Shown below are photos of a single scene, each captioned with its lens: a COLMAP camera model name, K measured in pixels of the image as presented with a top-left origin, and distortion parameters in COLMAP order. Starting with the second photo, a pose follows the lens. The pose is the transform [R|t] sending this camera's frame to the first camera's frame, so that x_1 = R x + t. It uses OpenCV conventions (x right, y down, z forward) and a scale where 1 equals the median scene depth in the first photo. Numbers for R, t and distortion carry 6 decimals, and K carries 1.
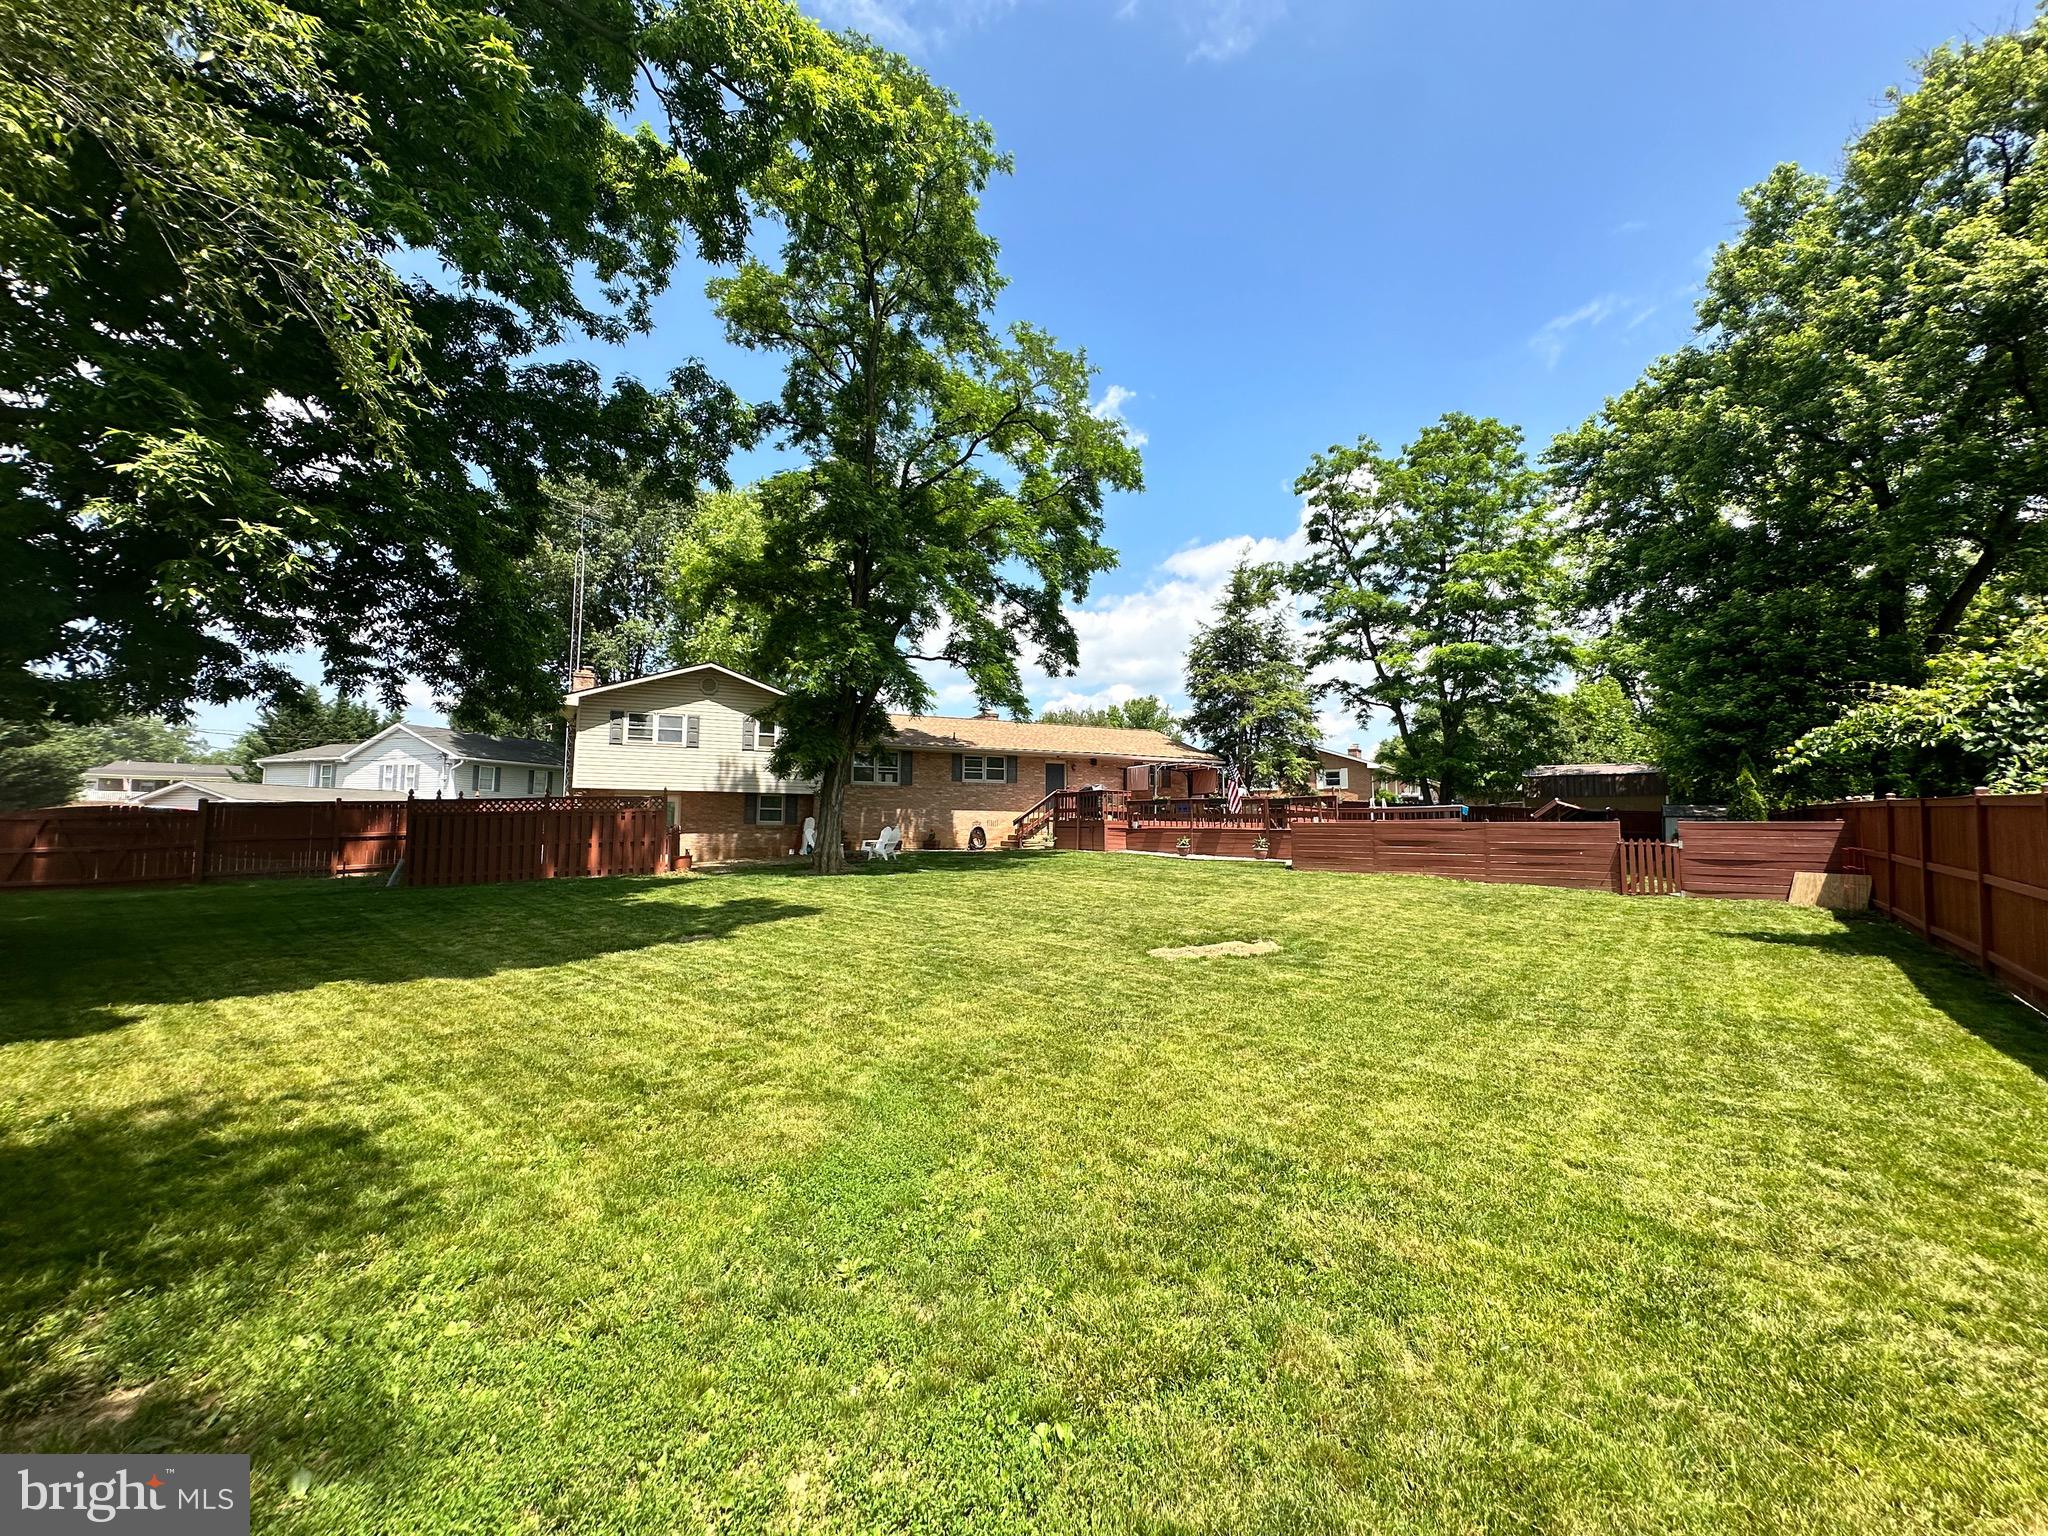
lens RADIAL K [[812.4, 0, 1020.5], [0, 812.4, 766.2], [0, 0, 1]] dist [-0.006770, 0.000779]
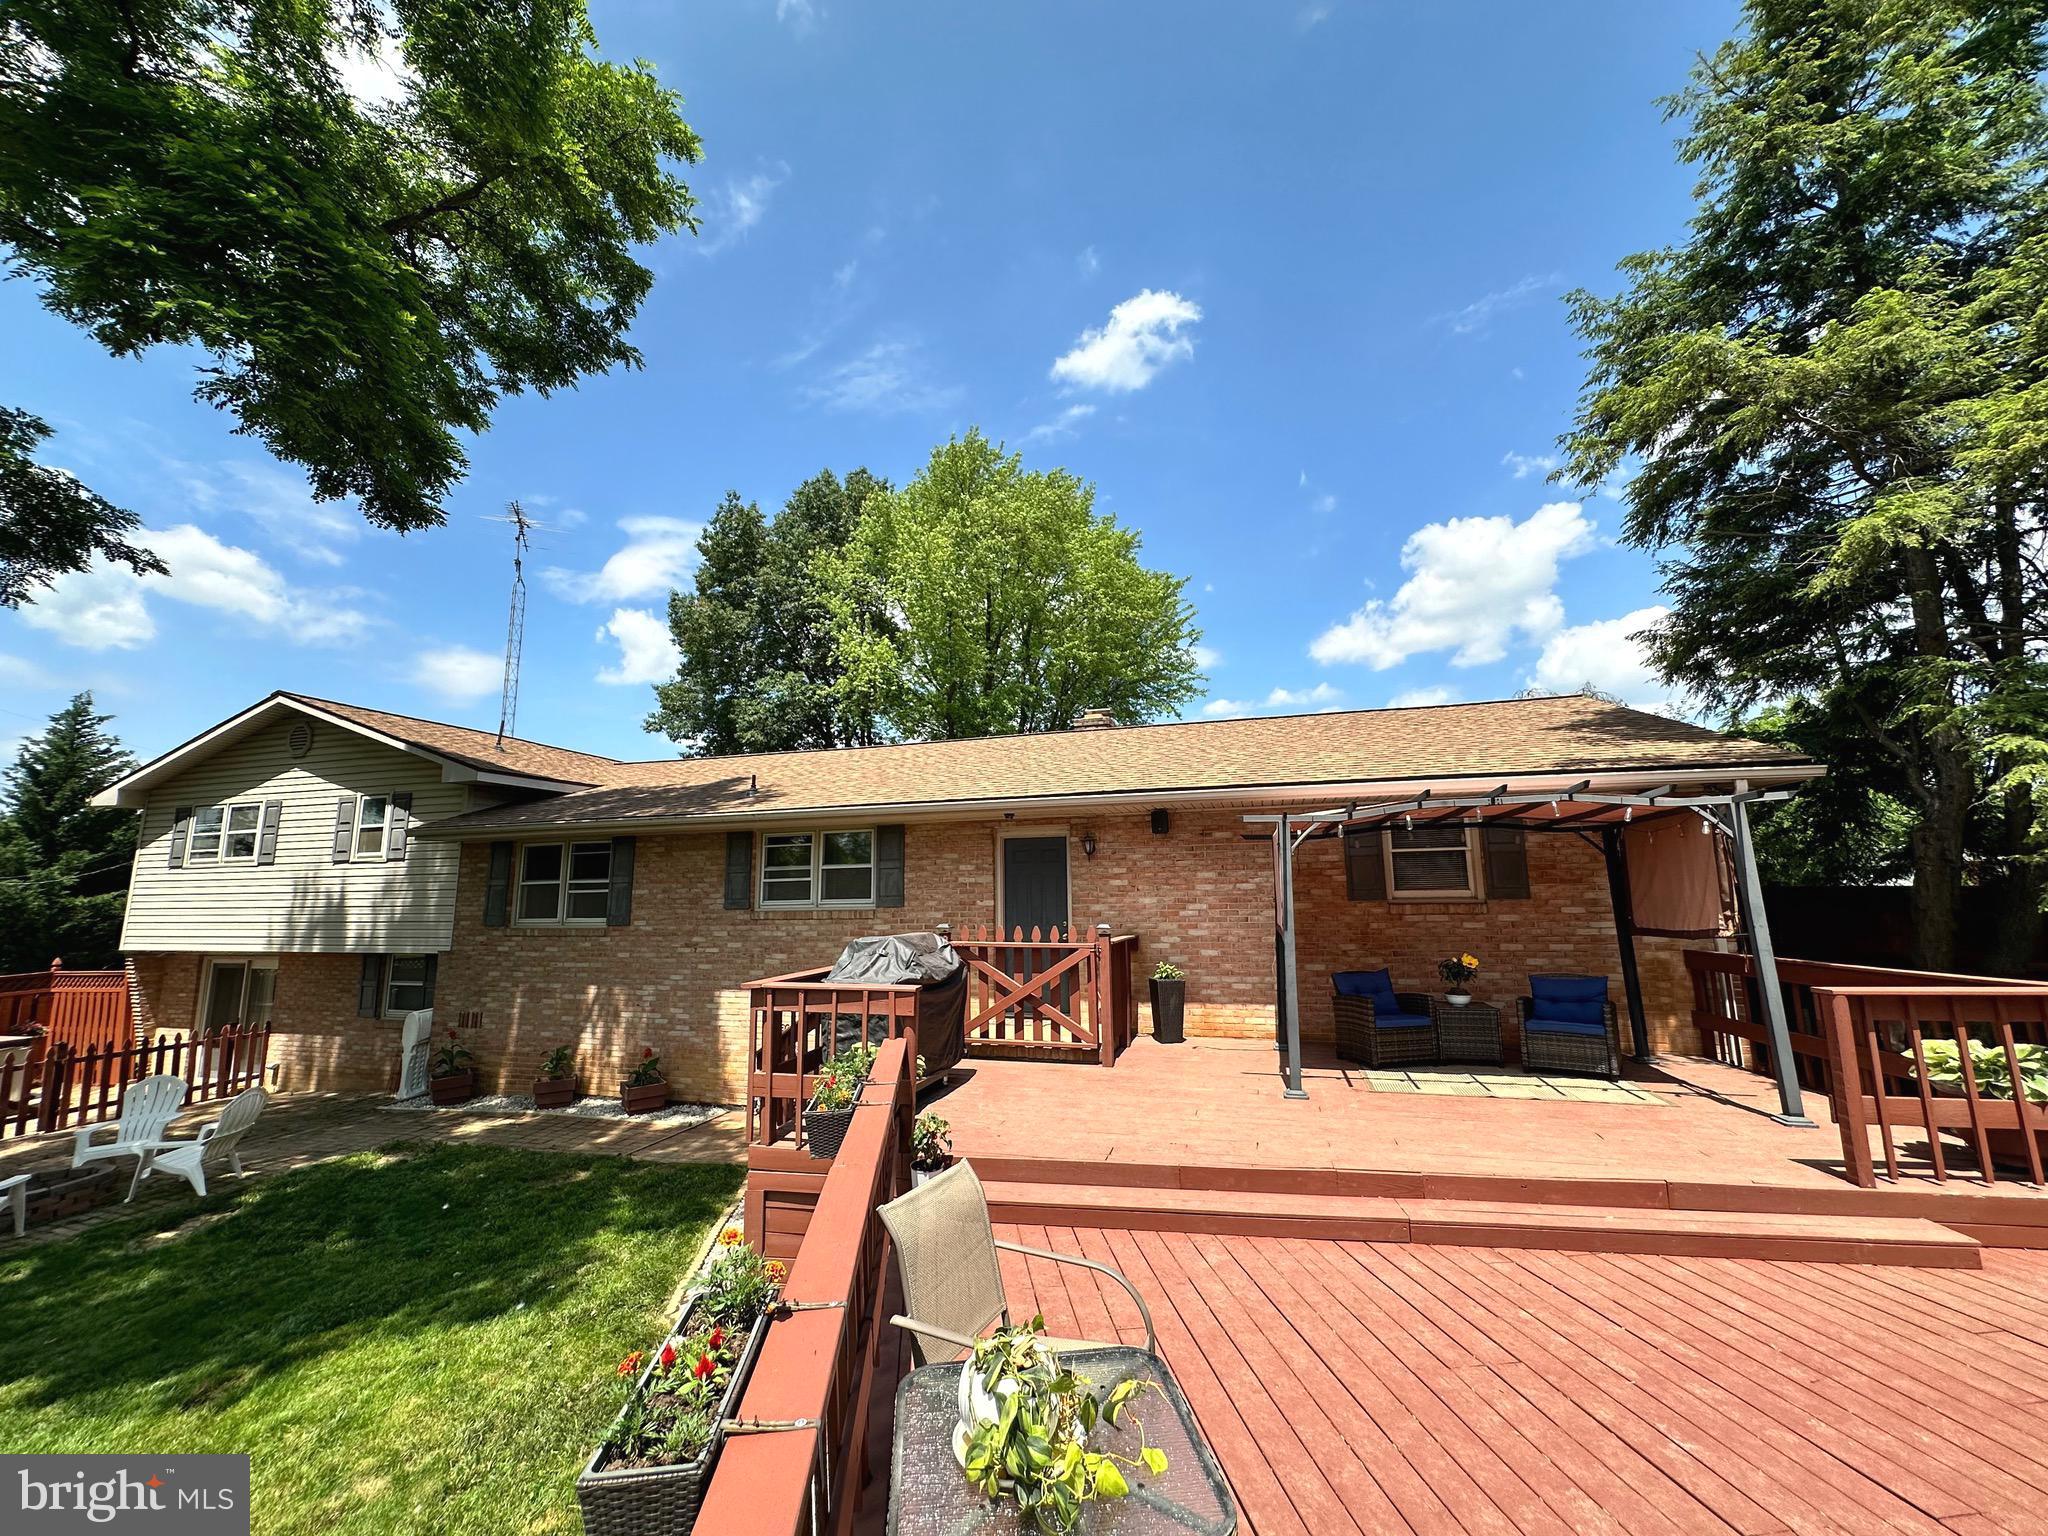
lens RADIAL K [[812.4, 0, 1021.4], [0, 812.4, 766.0], [0, 0, 1]] dist [-0.006770, 0.000779]
pose [[0.758229, -0.127567, -0.639387, 0.455271], [0.065829, 0.990639, -0.119583, 0.012775], [0.648657, 0.048581, 0.759529, 1.401716]]
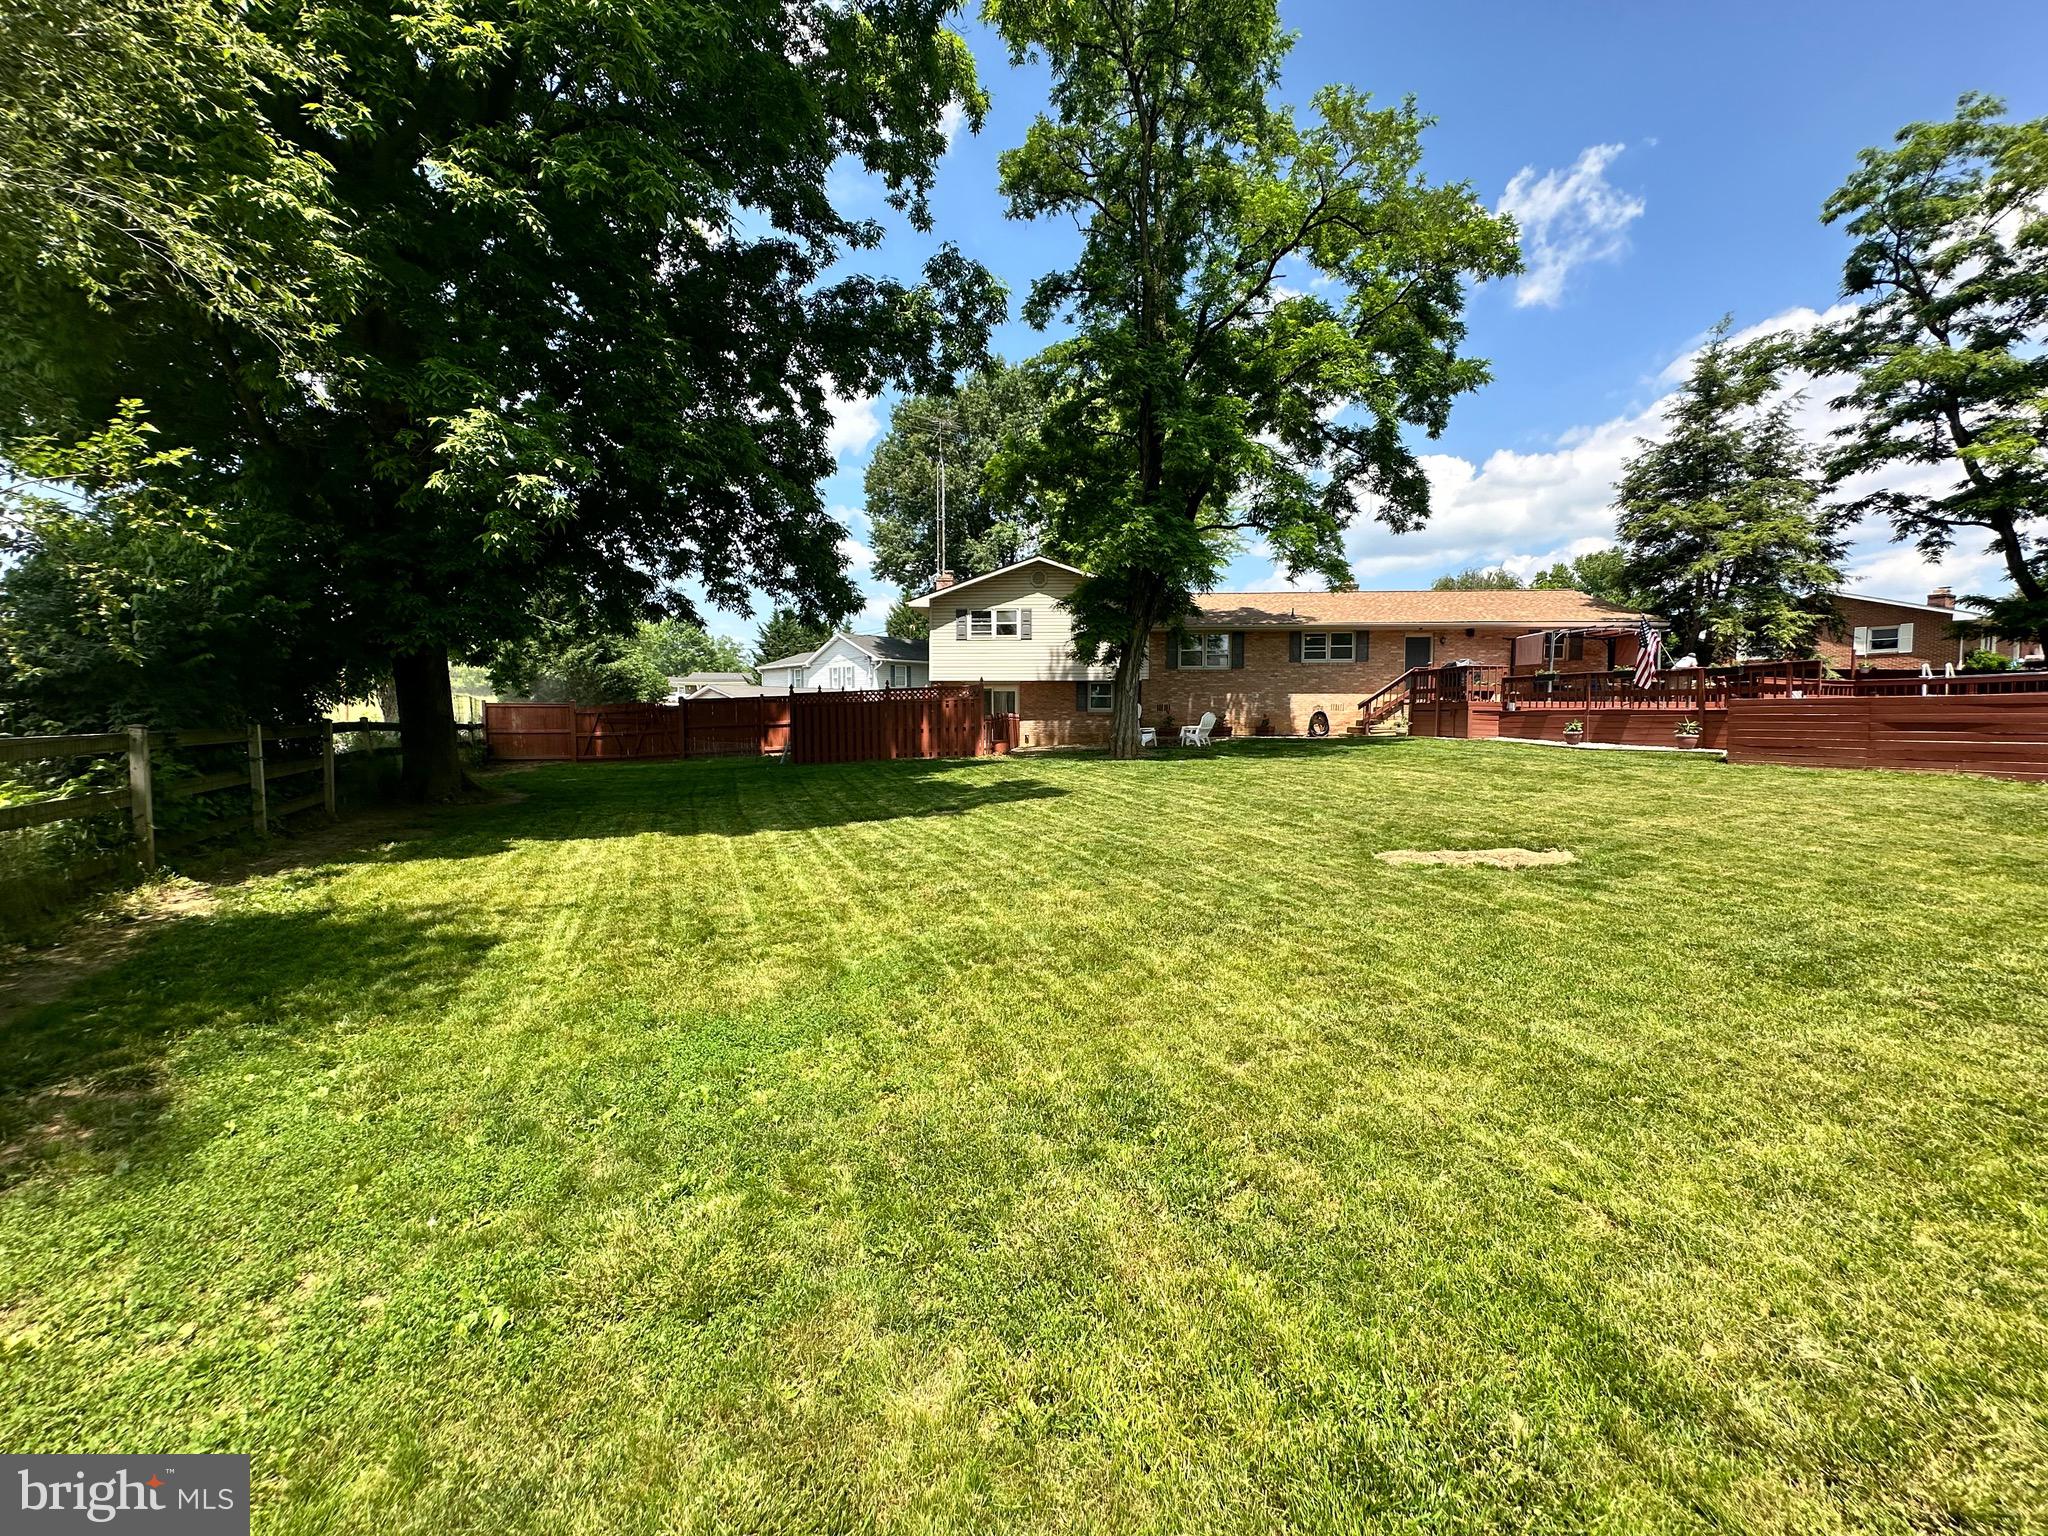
lens RADIAL K [[812.4, 0, 1026.3], [0, 812.4, 766.4], [0, 0, 1]] dist [-0.006770, 0.000779]
pose [[0.888989, 0.019260, -0.457524, 0.128829], [0.043621, 0.991010, 0.126476, 0.011066], [0.455847, -0.132393, 0.880157, 0.067002]]
